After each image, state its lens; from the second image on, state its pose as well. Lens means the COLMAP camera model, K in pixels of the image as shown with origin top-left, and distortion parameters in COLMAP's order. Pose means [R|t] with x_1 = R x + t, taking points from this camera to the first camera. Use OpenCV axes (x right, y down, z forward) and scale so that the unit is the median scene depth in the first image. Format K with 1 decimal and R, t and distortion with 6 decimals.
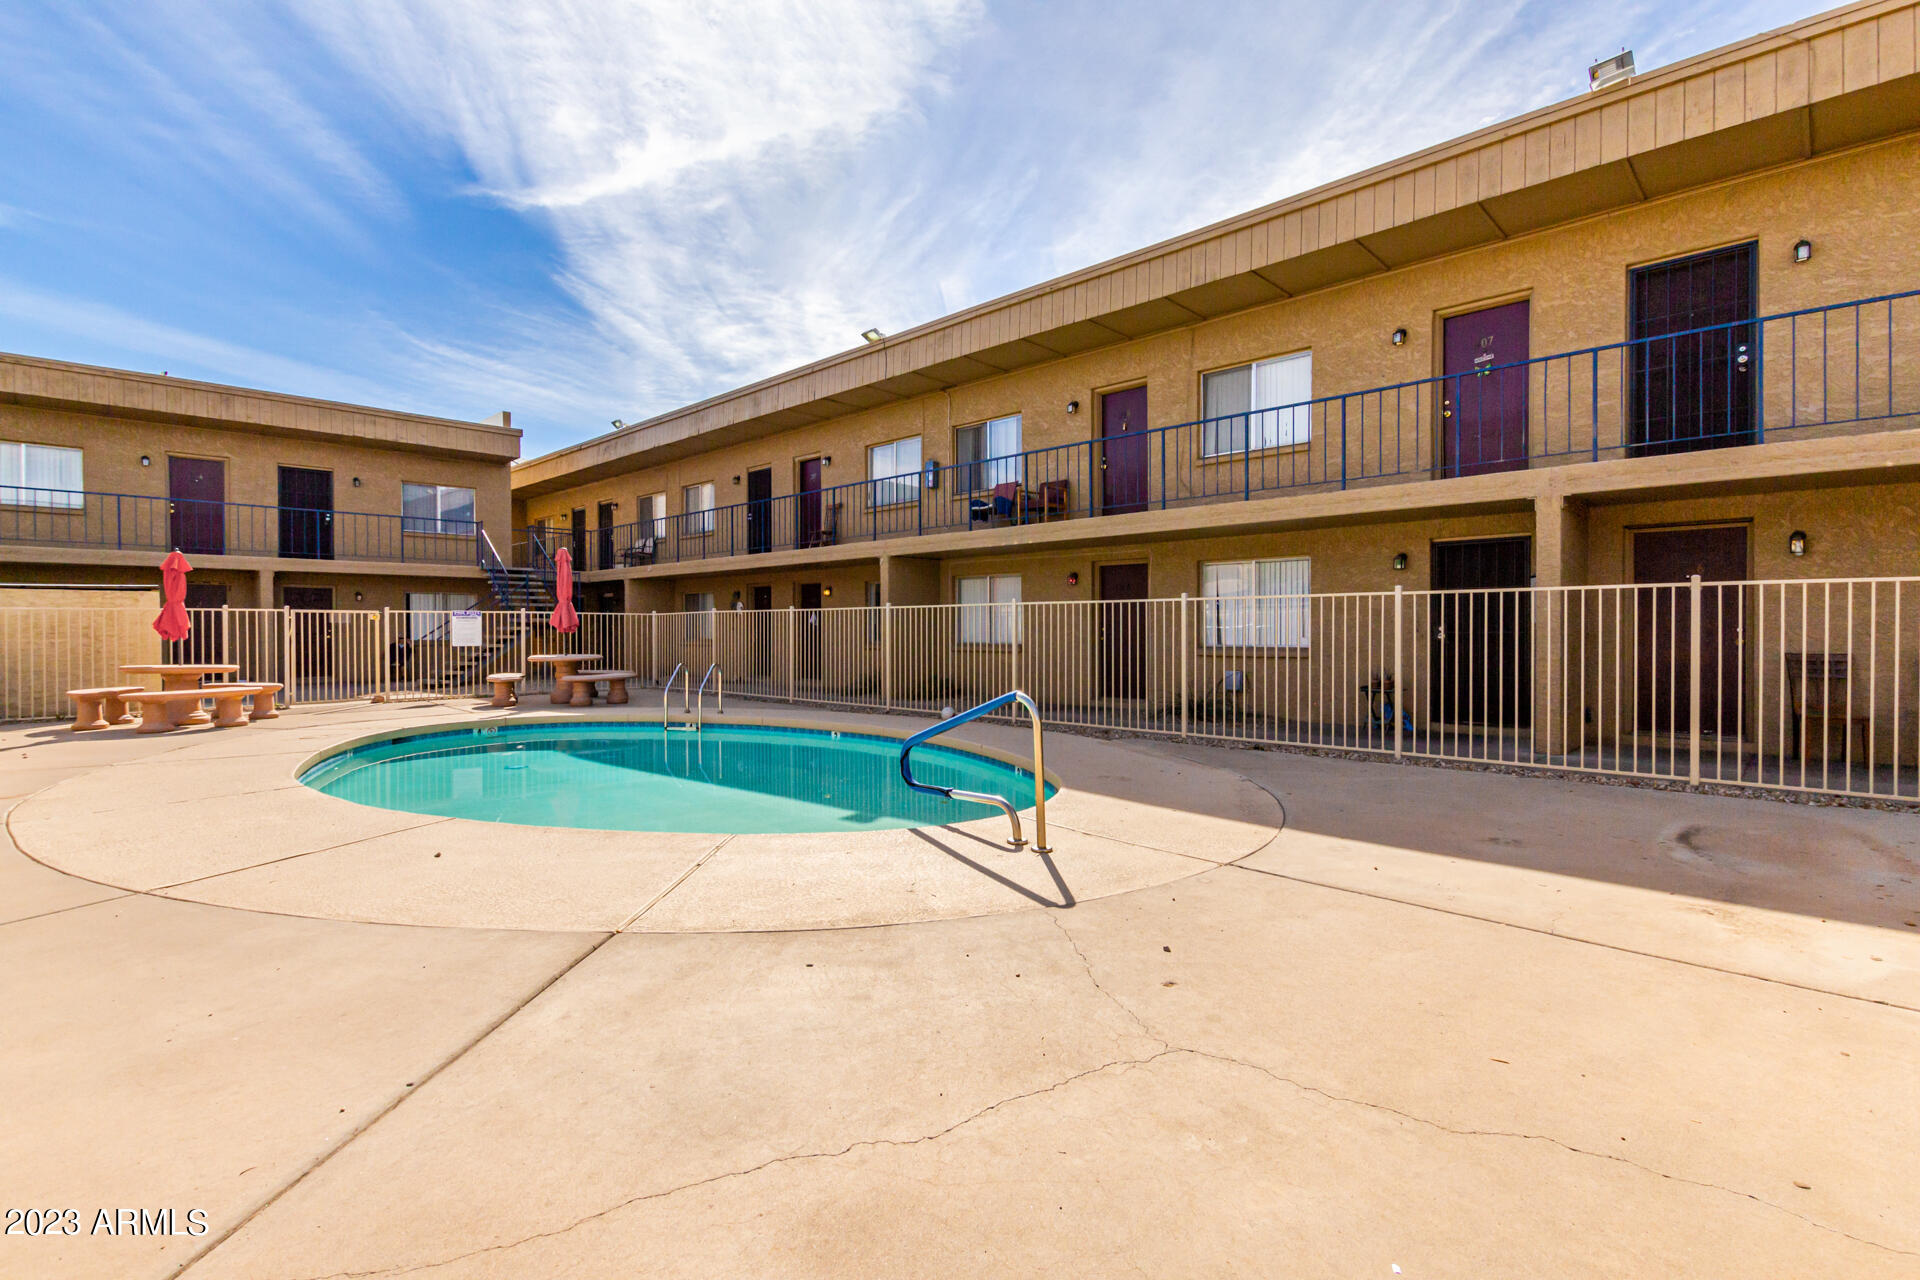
lens RADIAL K [[886.4, 0, 959.3], [0, 886.4, 641.6], [0, 0, 1]] dist [0.010055, 0.000200]
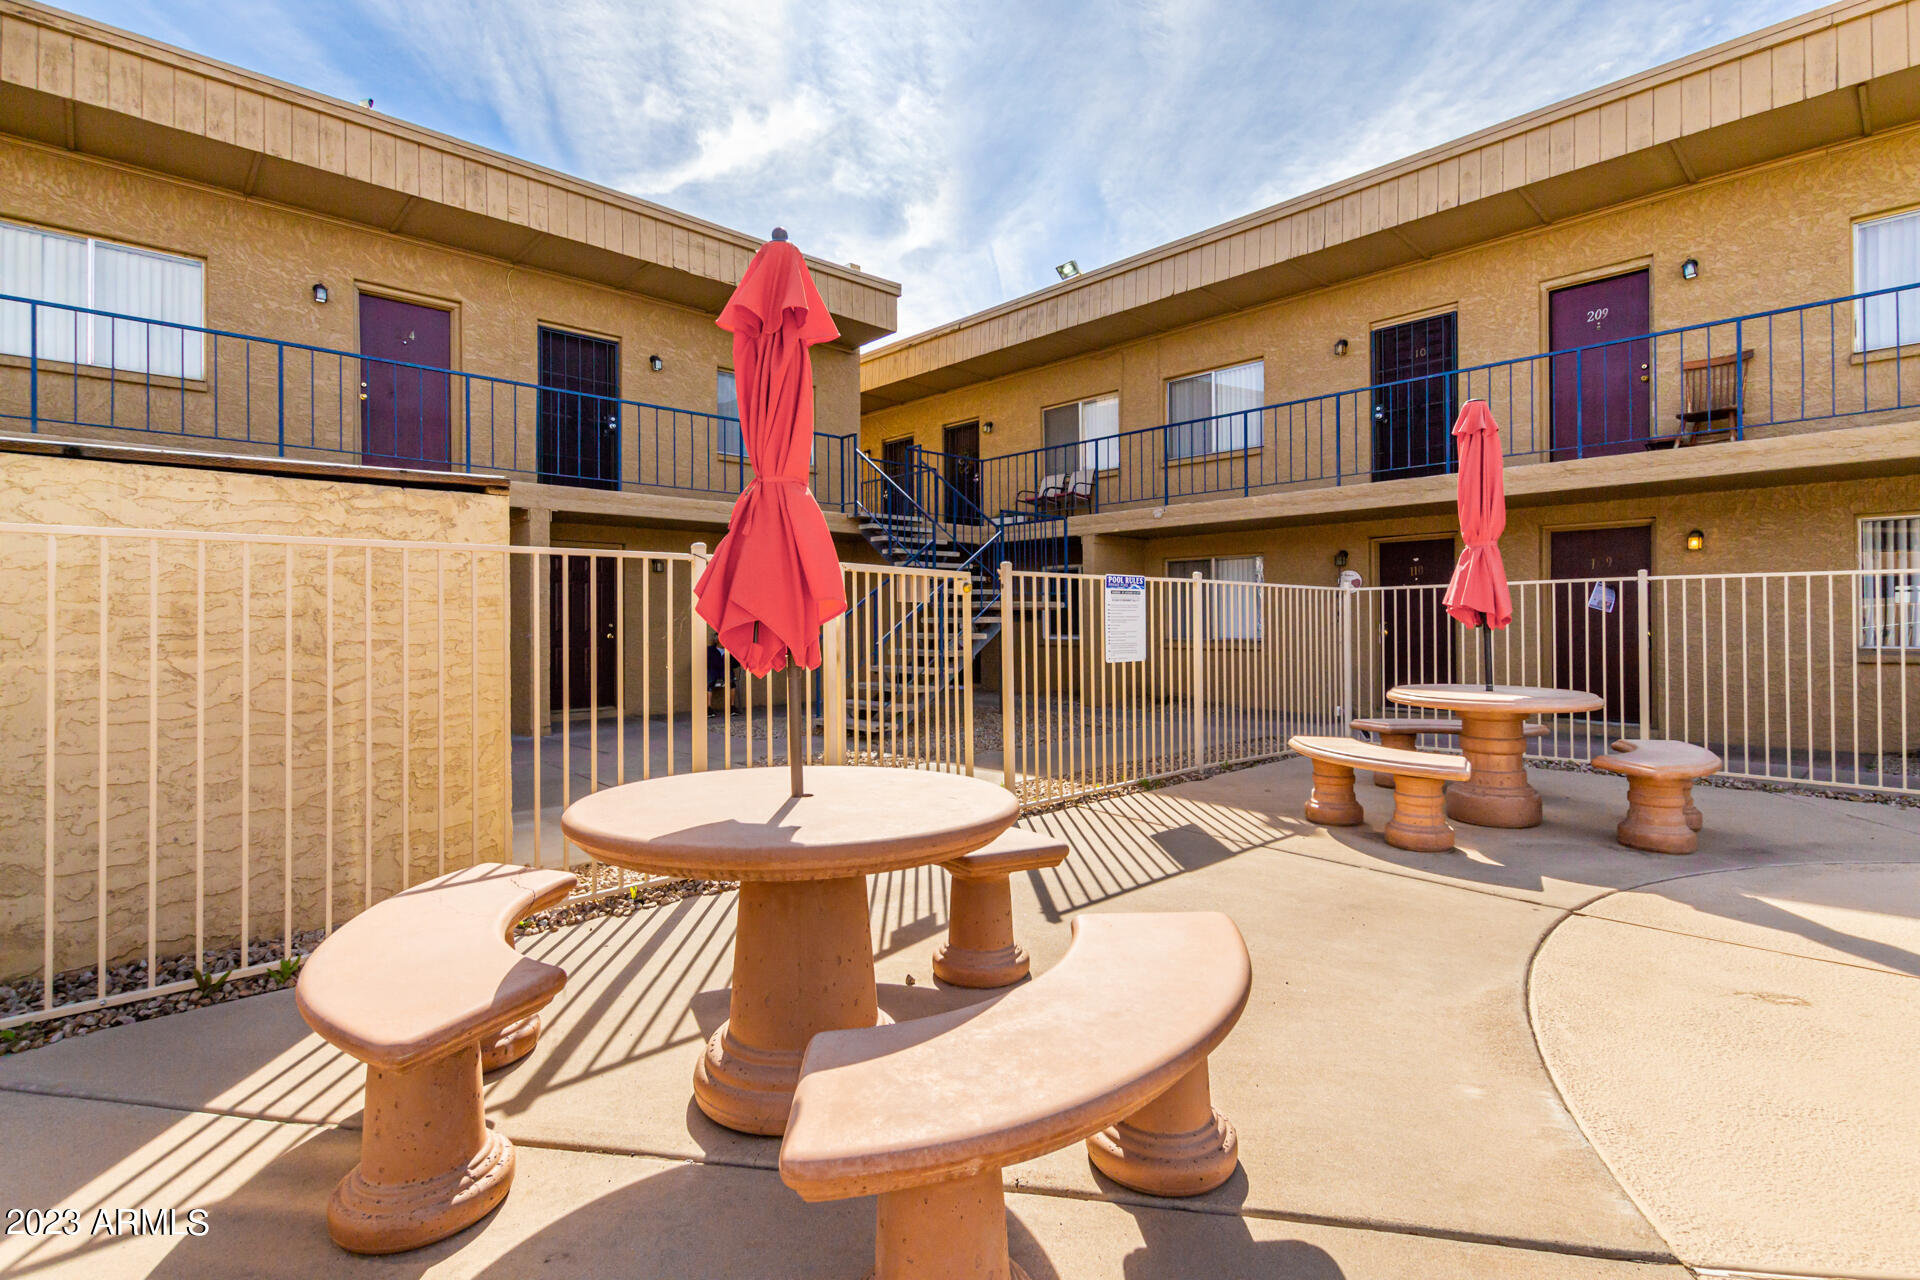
lens RADIAL K [[886.4, 0, 959.9], [0, 886.4, 628.5], [0, 0, 1]] dist [0.010055, 0.000200]
pose [[0.999117, -0.000379, -0.042023, -0.464297], [0.000088, 0.999976, -0.006919, -0.005532], [0.042025, 0.006909, 0.999093, 0.449098]]
